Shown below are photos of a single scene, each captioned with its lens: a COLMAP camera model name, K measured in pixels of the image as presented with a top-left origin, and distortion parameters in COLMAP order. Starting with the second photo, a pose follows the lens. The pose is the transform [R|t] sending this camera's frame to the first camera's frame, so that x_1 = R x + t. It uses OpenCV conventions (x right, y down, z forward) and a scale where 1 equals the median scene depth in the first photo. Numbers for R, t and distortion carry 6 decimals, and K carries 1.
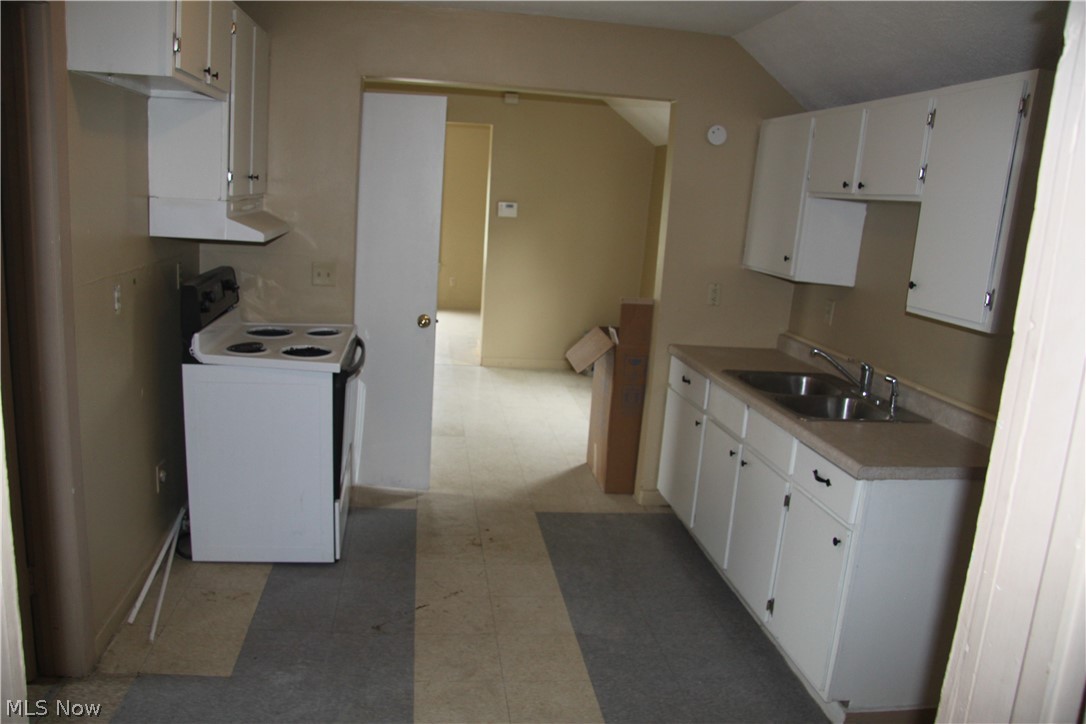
lens RADIAL K [[832.5, 0, 542.2], [0, 832.5, 370.4], [0, 0, 1]] dist [-0.107199, -0.001972]
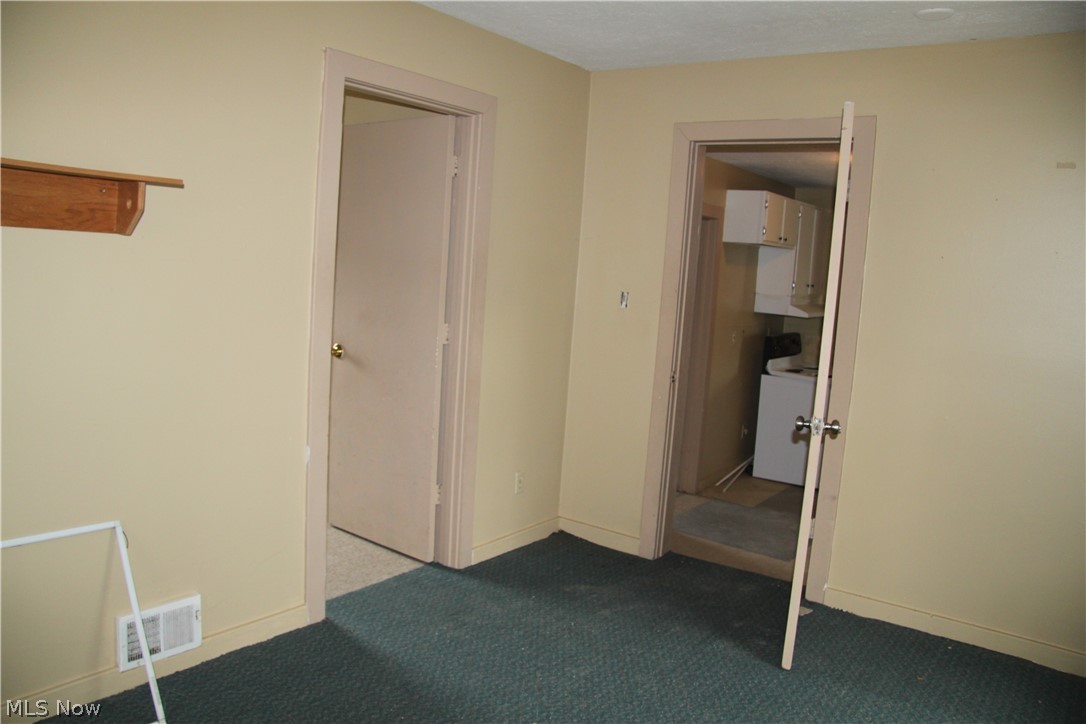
lens RADIAL K [[832.5, 0, 540.8], [0, 832.5, 364.1], [0, 0, 1]] dist [-0.107199, -0.001972]
pose [[0.710709, 0.073267, -0.699661, 0.624197], [-0.171441, 0.982615, -0.071250, 0.213514], [0.682276, 0.170588, 0.710914, -0.872315]]
